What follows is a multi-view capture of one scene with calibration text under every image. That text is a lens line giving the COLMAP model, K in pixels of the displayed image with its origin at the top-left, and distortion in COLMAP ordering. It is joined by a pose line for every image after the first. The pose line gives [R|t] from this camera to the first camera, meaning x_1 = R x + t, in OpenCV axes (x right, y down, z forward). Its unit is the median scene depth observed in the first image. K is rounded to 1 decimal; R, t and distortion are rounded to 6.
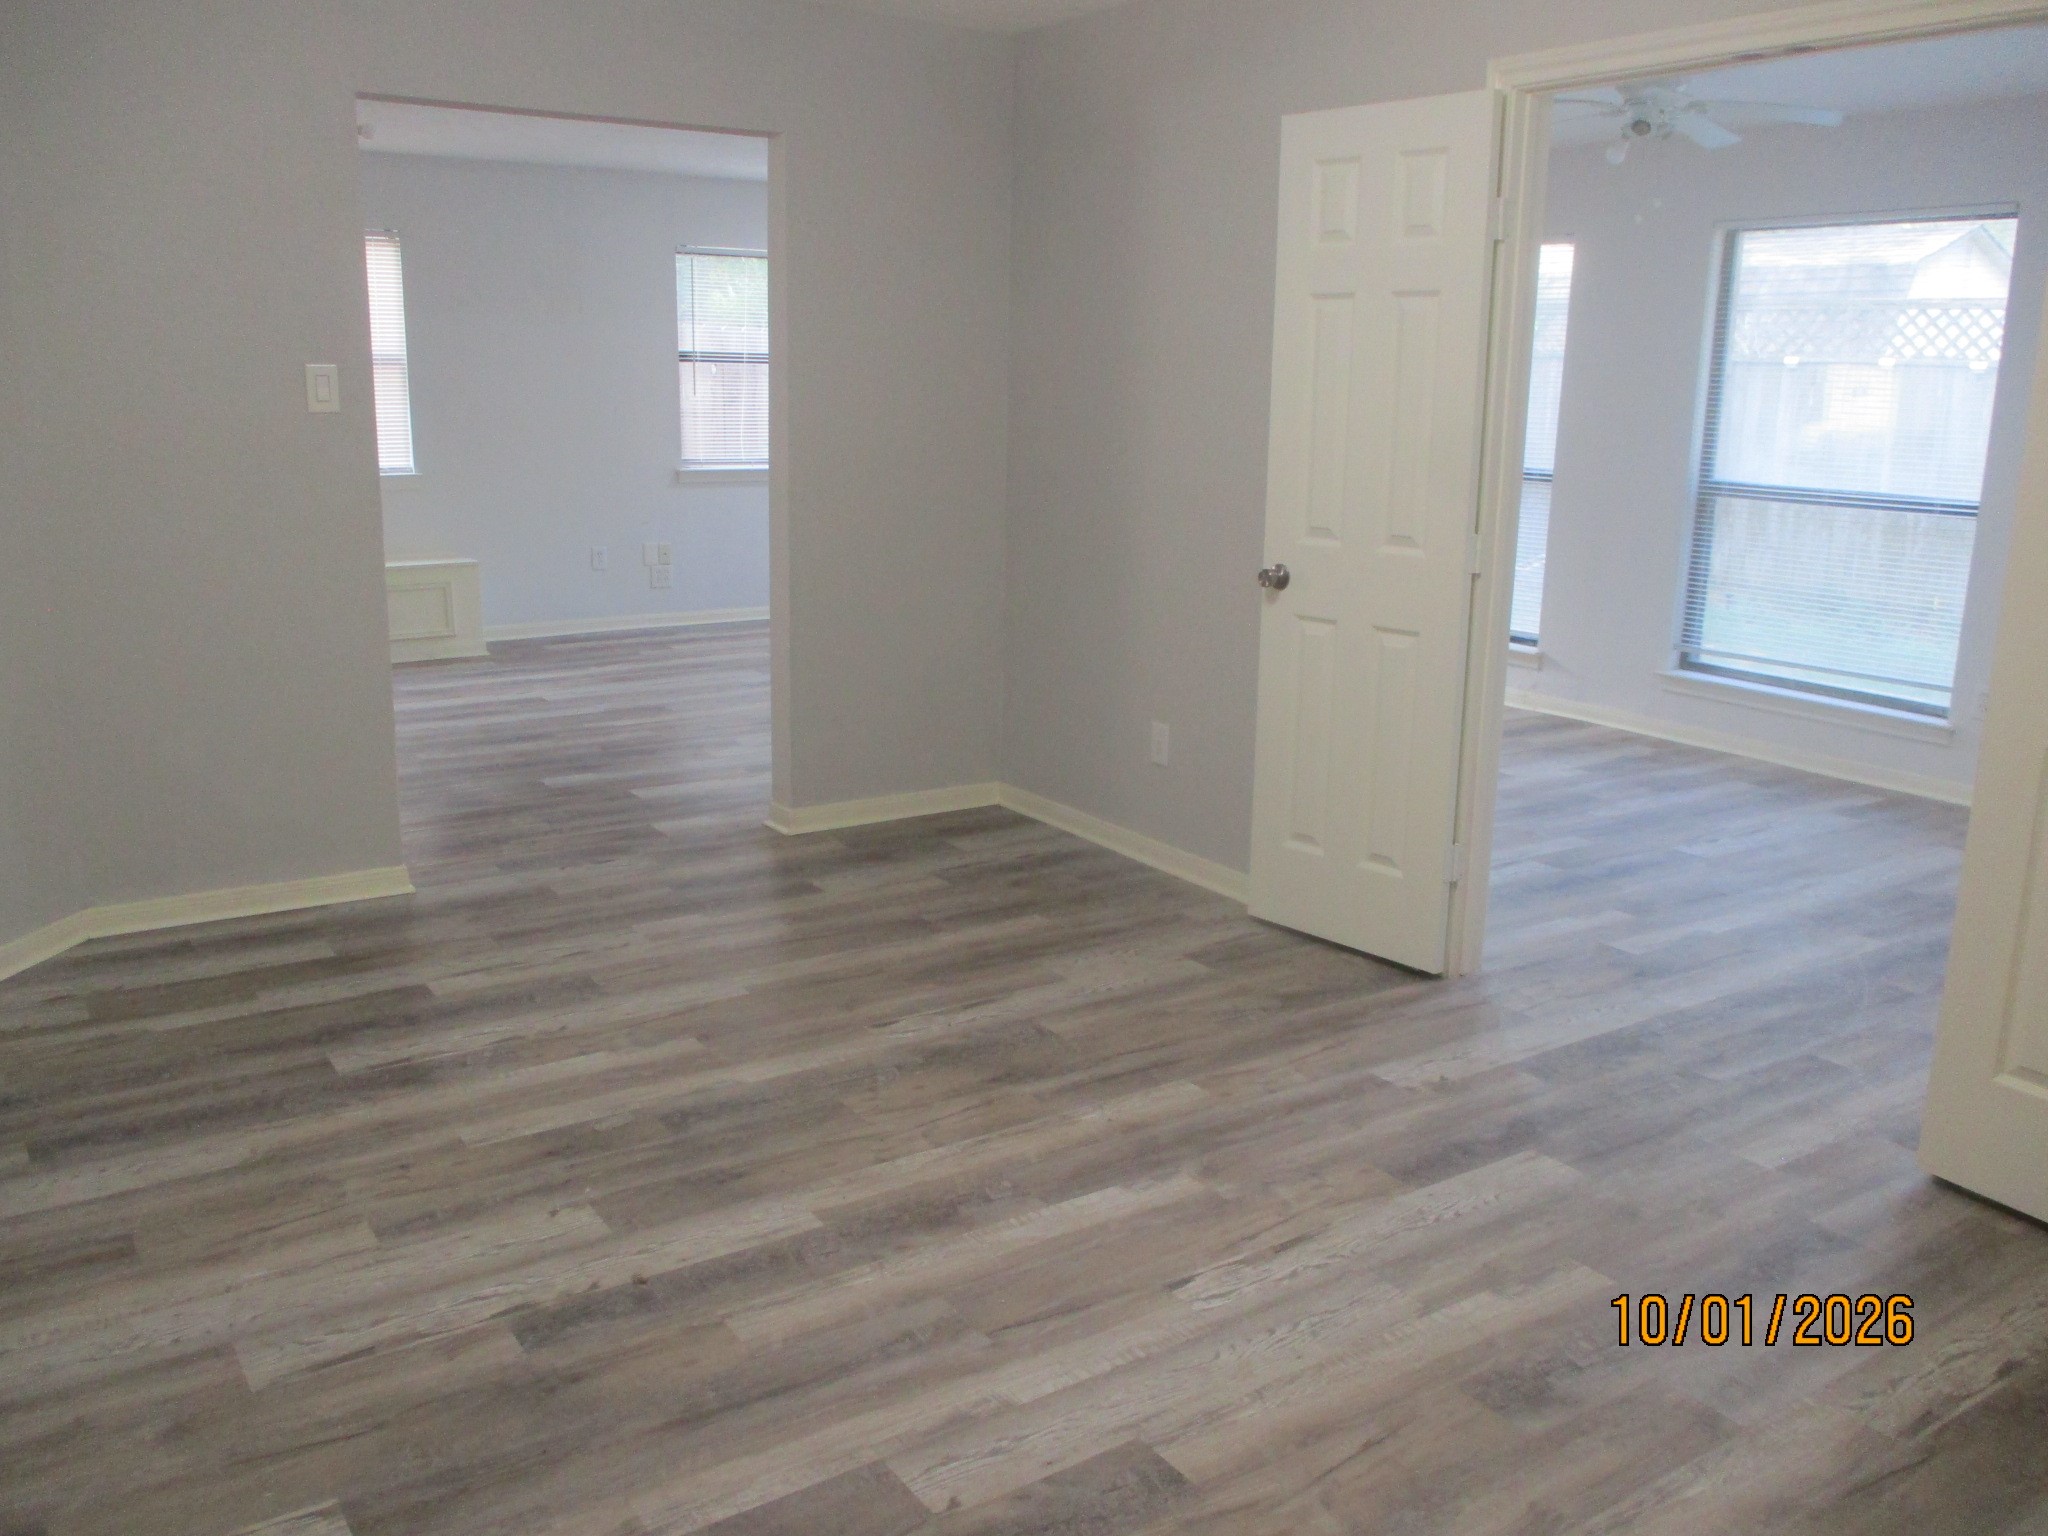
lens RADIAL K [[1701.4, 0, 1037.8], [0, 1701.4, 754.2], [0, 0, 1]] dist [-0.038968, 0.023491]
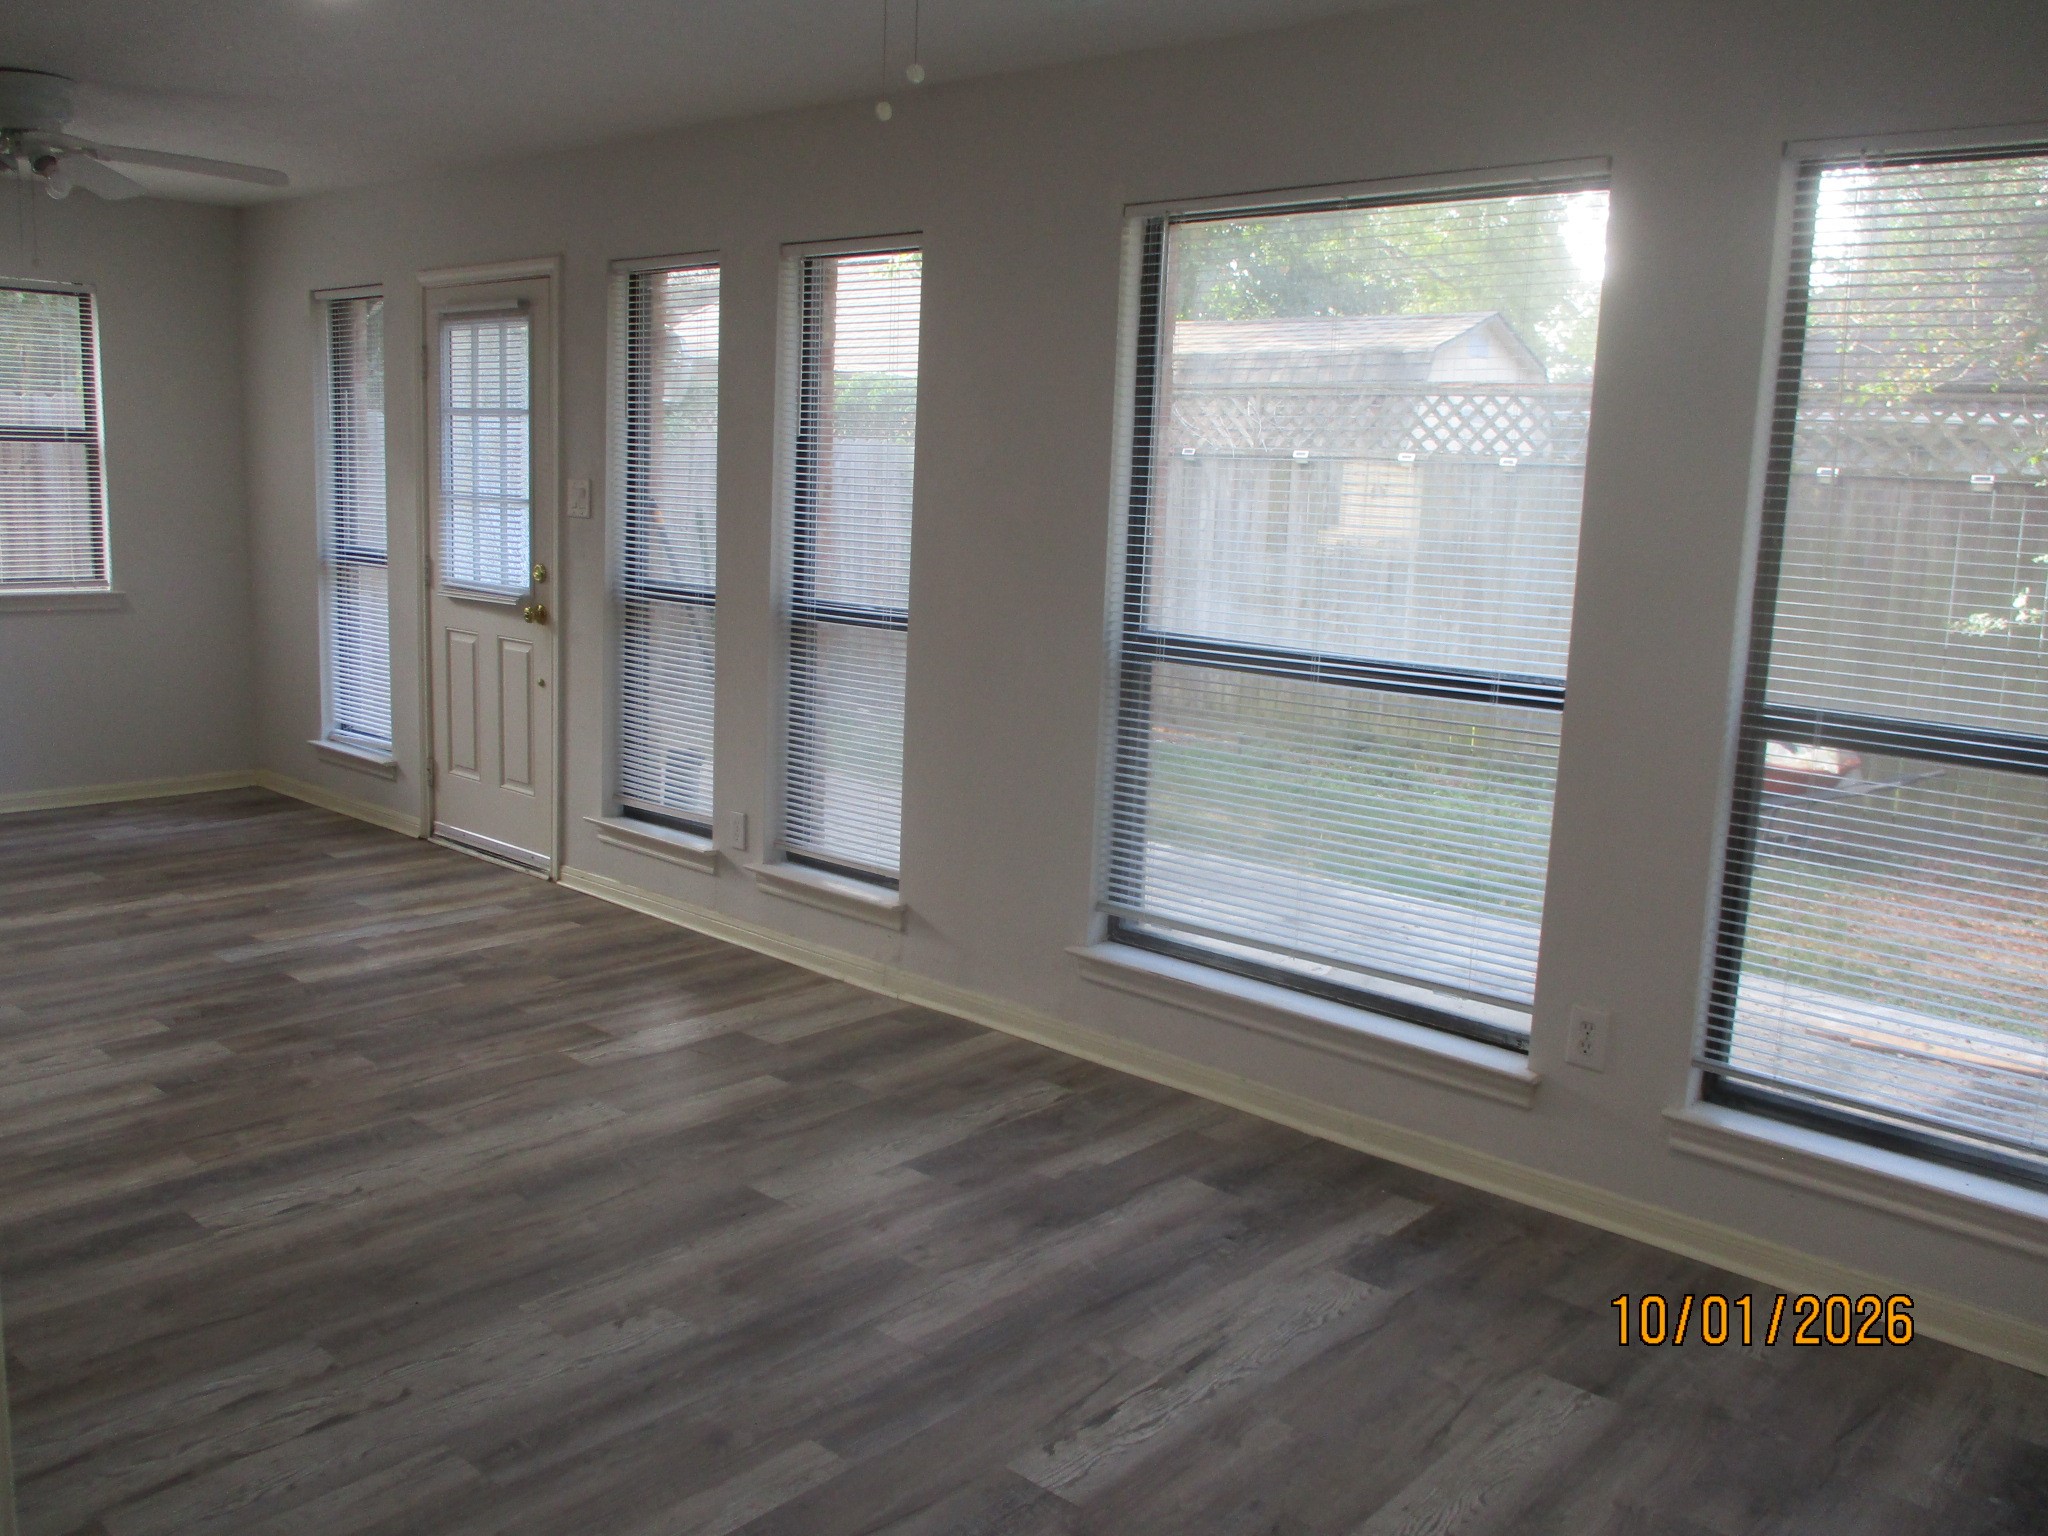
lens RADIAL K [[1701.4, 0, 1011.8], [0, 1701.4, 772.8], [0, 0, 1]] dist [-0.038968, 0.023491]
pose [[0.973376, -0.022991, 0.228059, 0.390964], [0.032760, 0.998697, -0.039142, -0.166103], [-0.226862, 0.045571, 0.972860, 0.772634]]
